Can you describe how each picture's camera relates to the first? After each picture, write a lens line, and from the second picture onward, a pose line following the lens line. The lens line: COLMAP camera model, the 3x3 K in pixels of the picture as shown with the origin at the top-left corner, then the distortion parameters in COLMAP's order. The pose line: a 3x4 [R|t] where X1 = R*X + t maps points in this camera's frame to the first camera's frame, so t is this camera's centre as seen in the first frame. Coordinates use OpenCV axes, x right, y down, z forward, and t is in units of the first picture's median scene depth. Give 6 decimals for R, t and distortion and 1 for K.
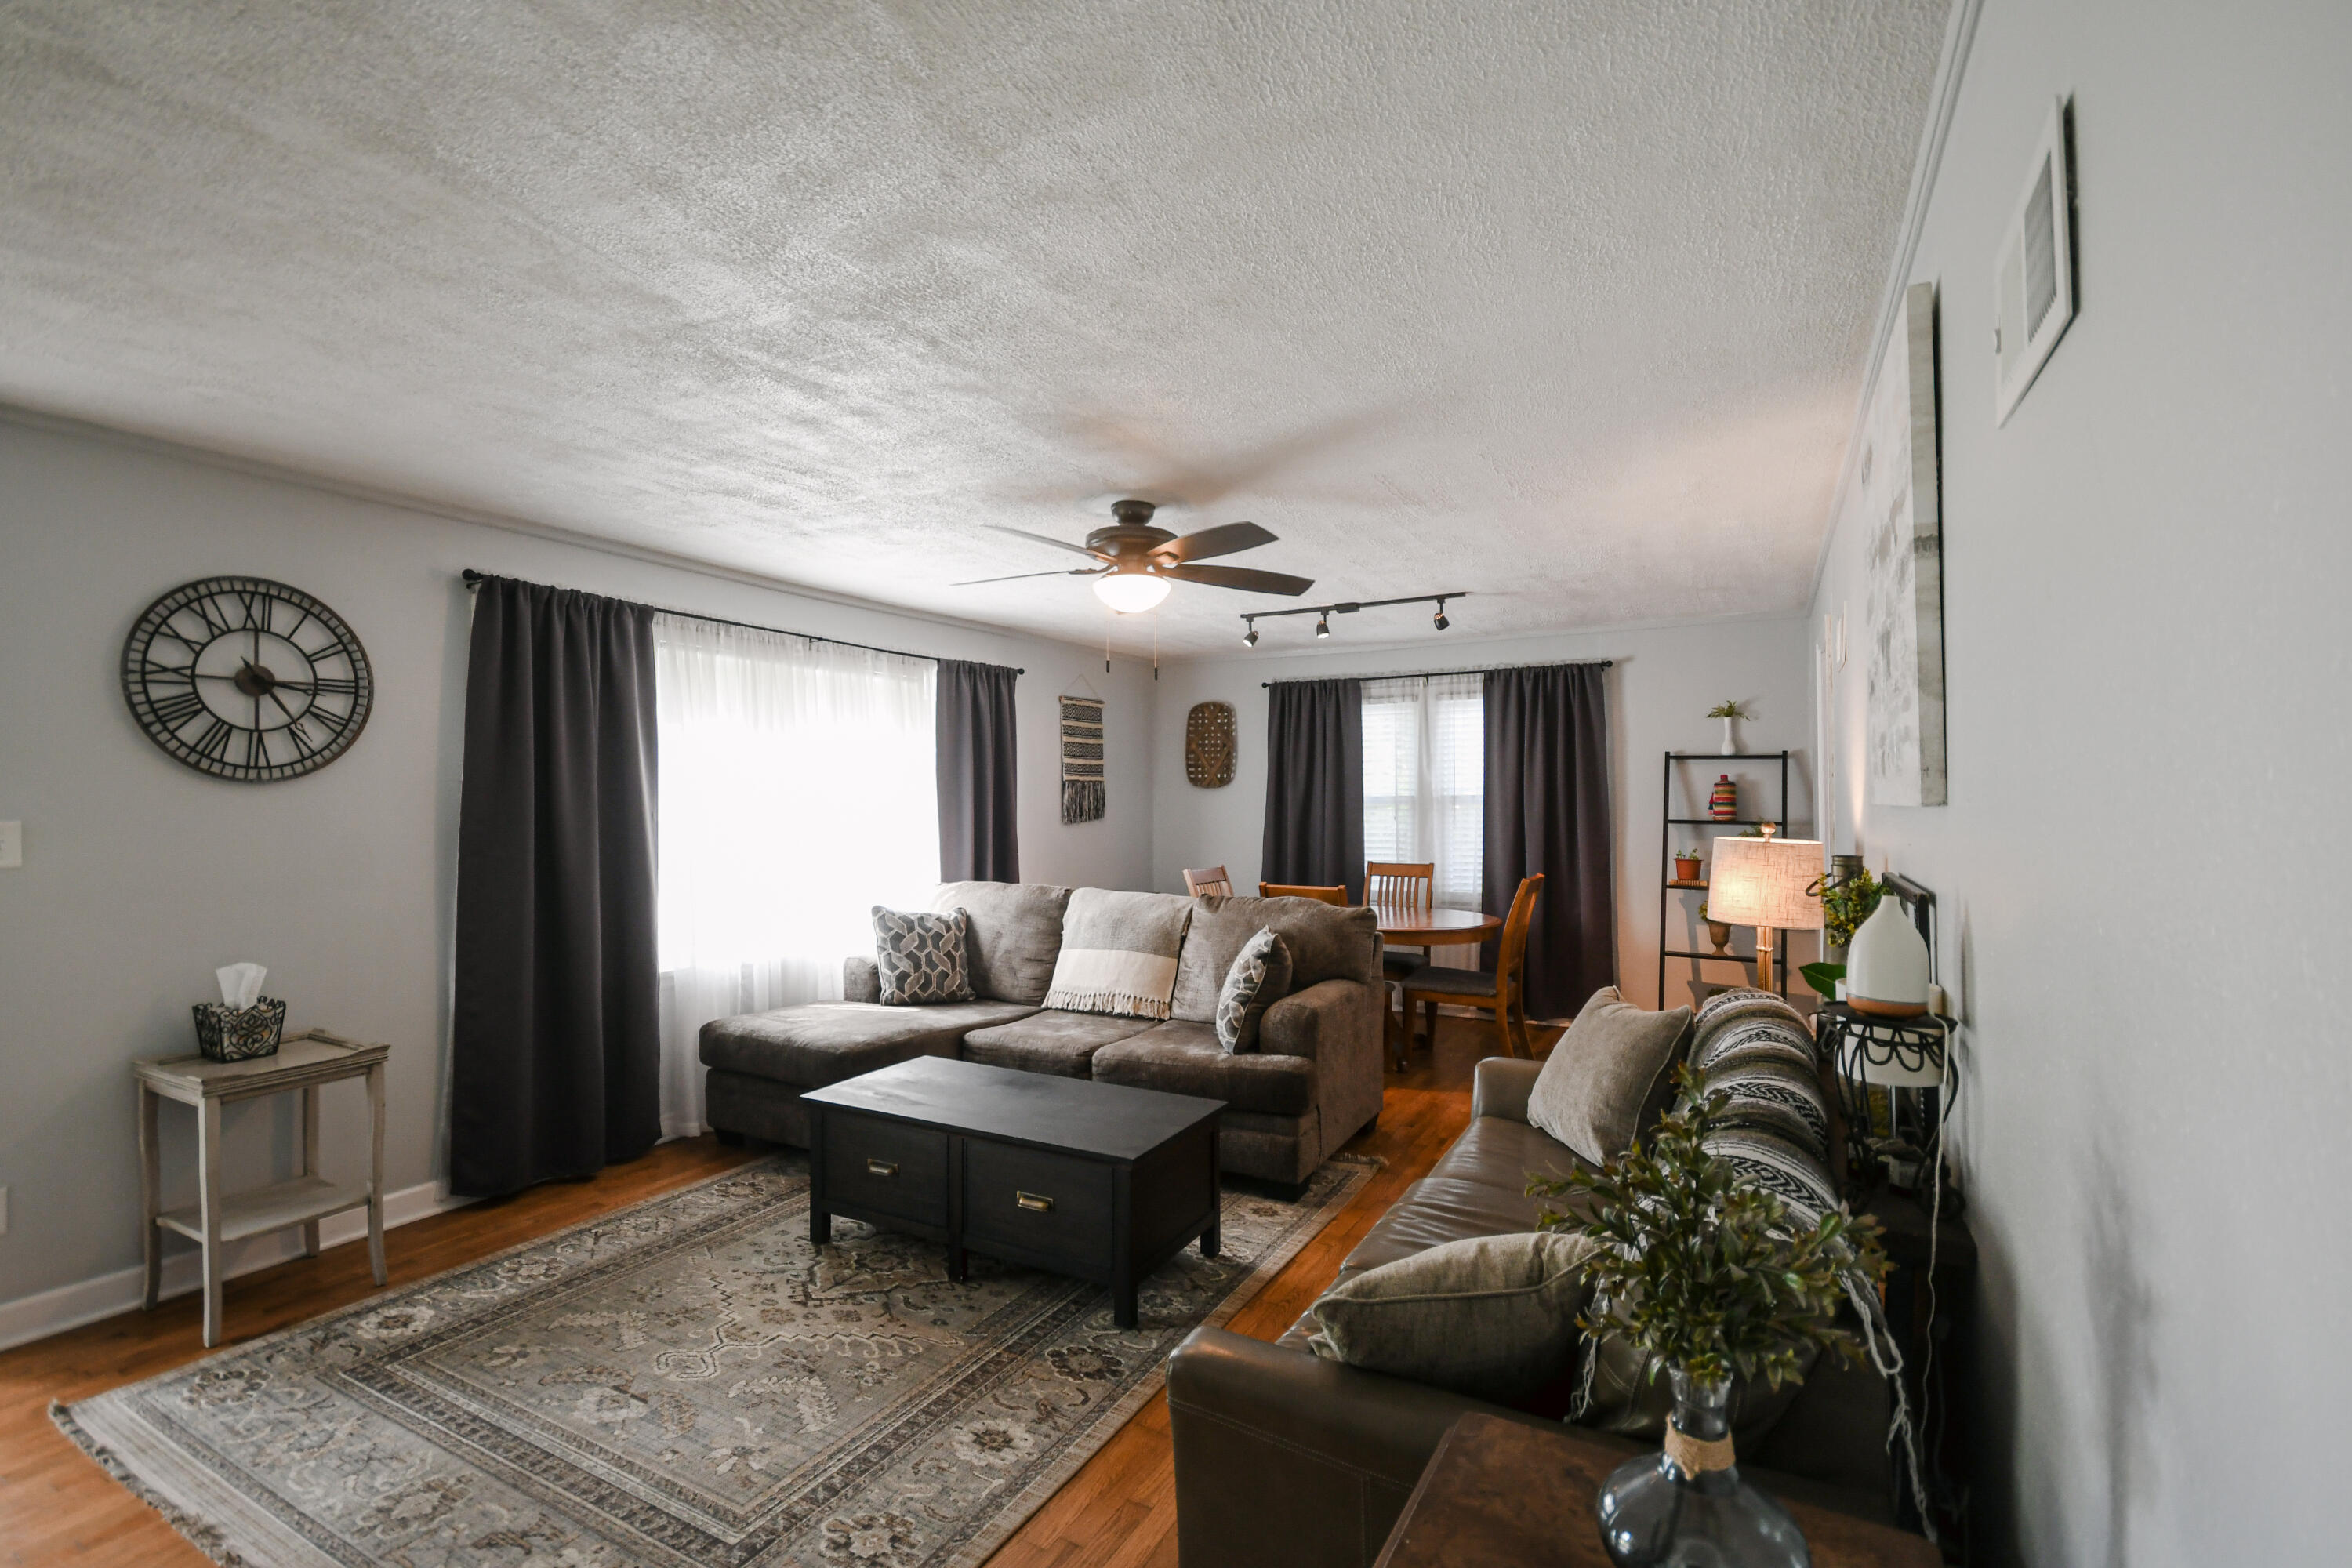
lens RADIAL K [[1063.3, 0, 1170.5], [0, 1063.3, 791.0], [0, 0, 1]] dist [-0.005090, -0.000405]
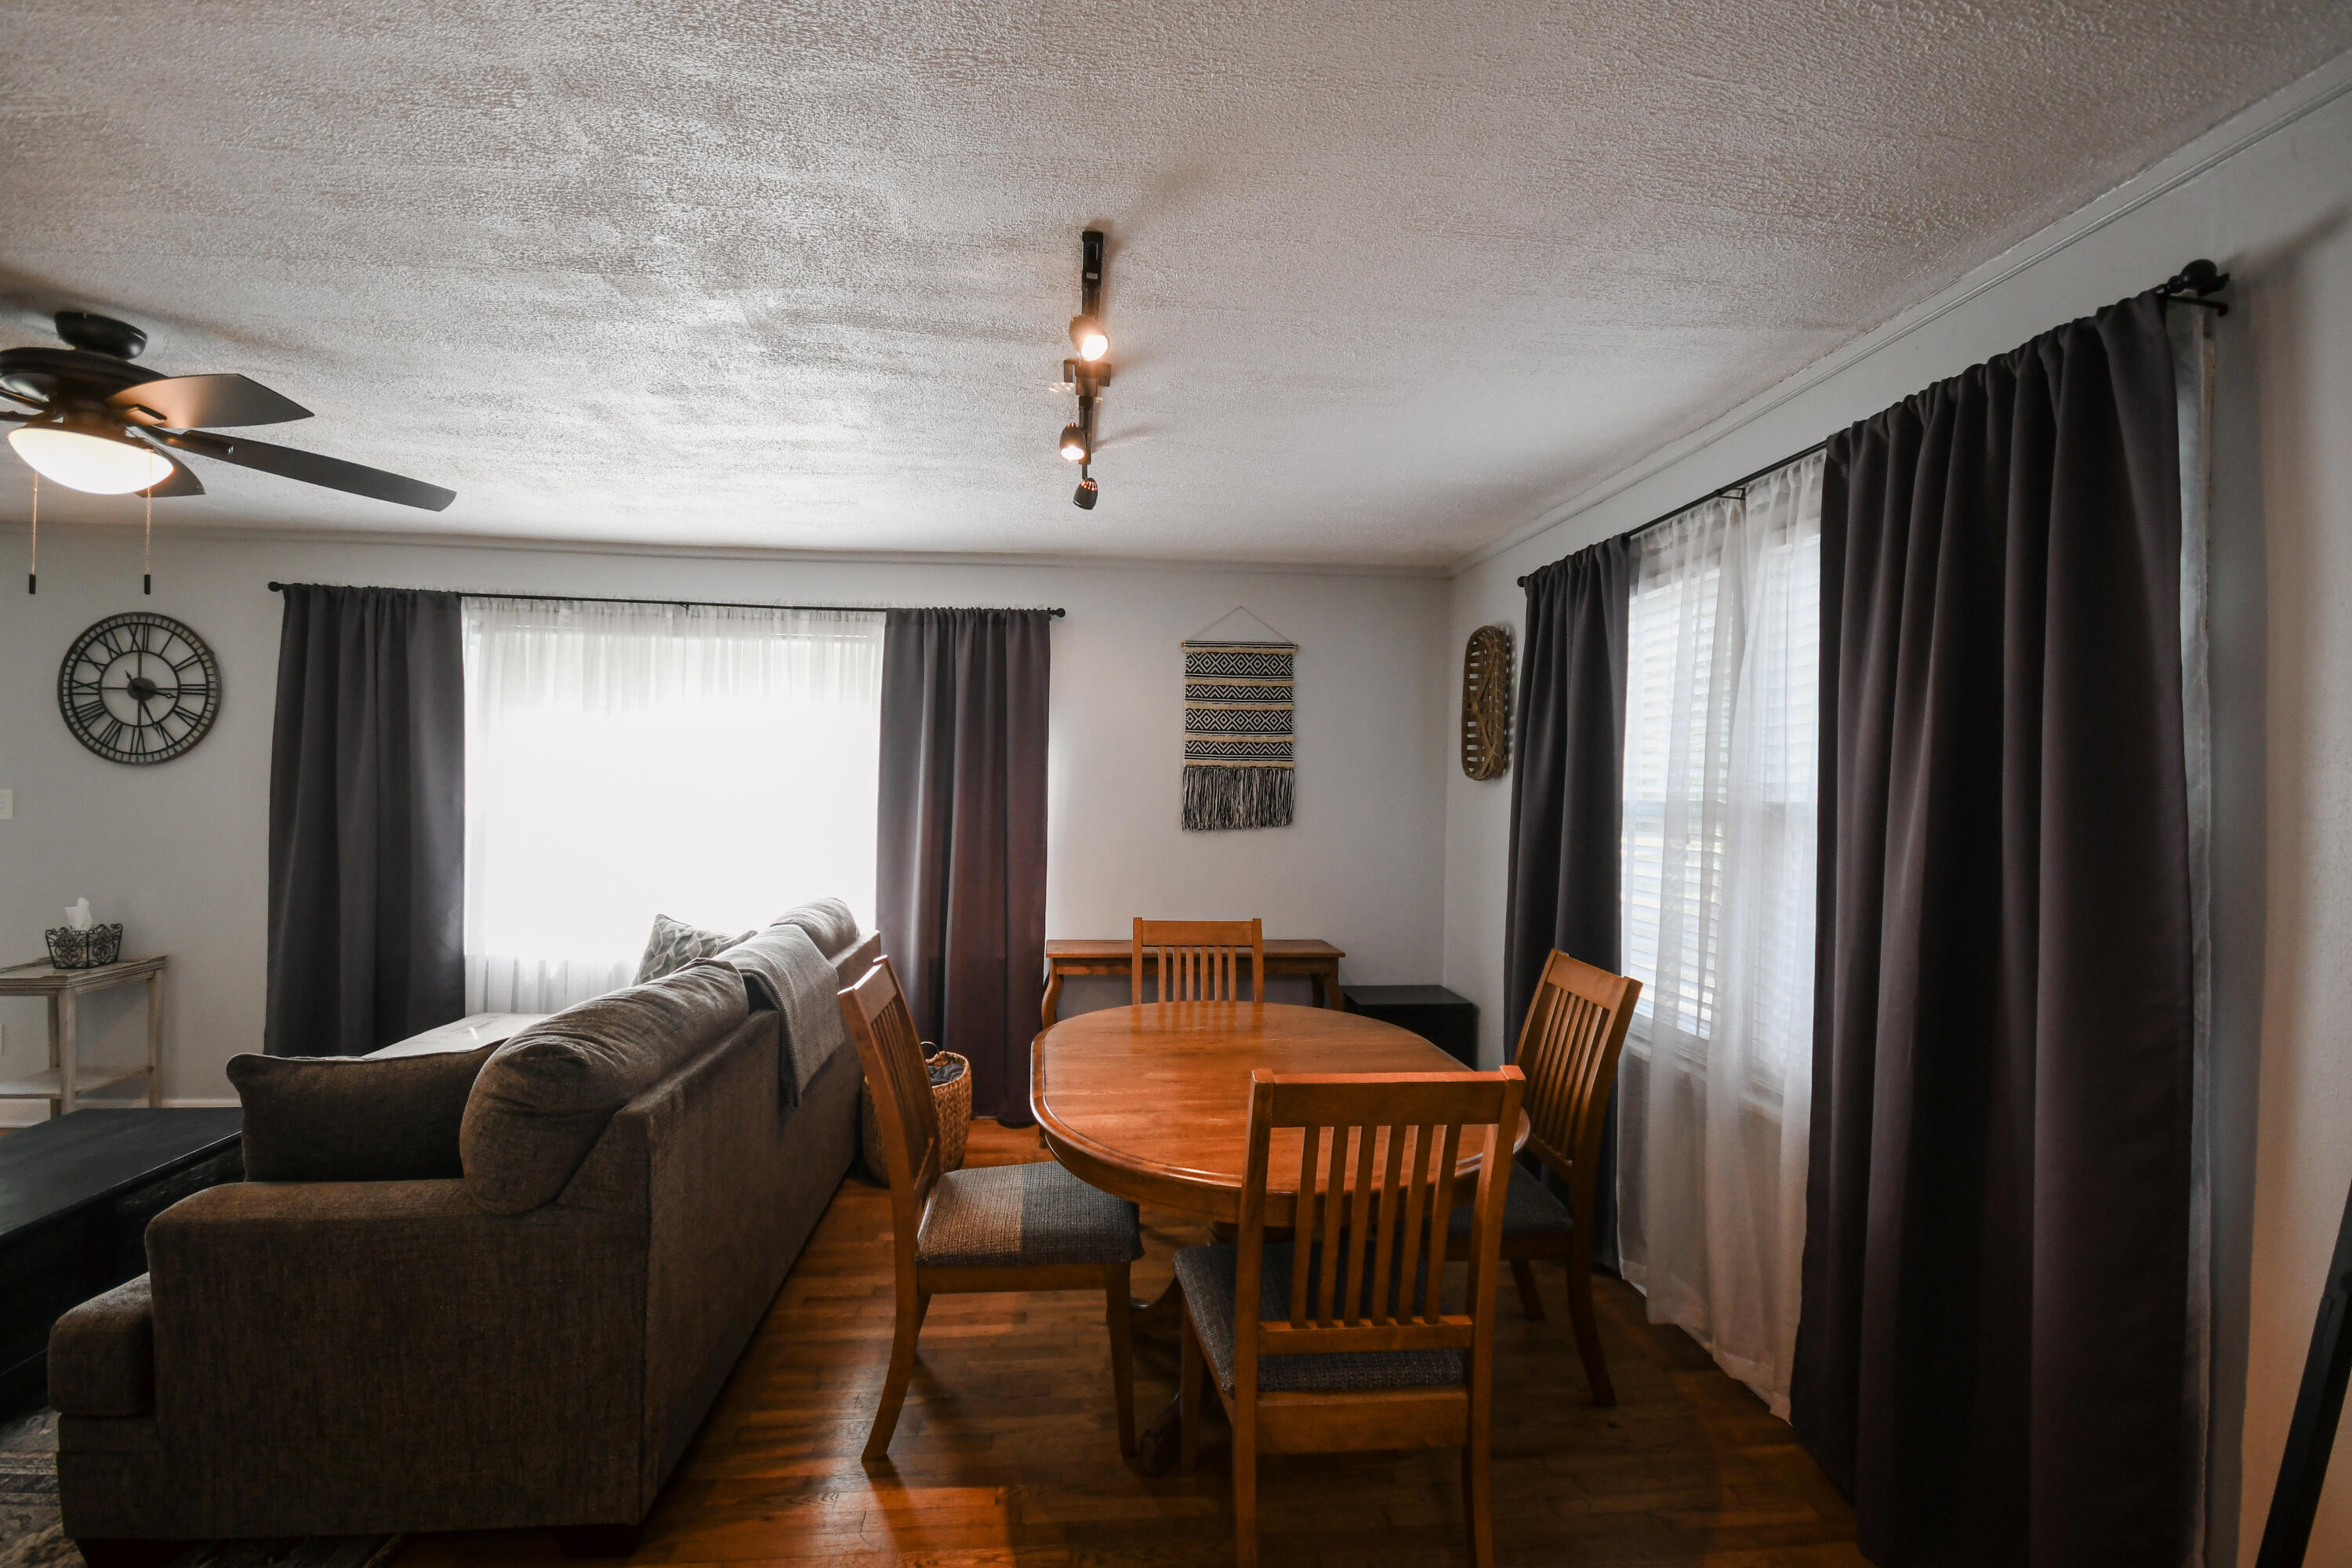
lens RADIAL K [[1027.9, 0, 1170.1], [0, 1027.9, 779.0], [0, 0, 1]] dist [0.001313, -0.009666]
pose [[0.569383, 0.007031, -0.822042, 0.891111], [-0.010915, 0.999940, 0.000992, -0.005863], [0.822000, 0.008408, 0.569425, 1.275102]]
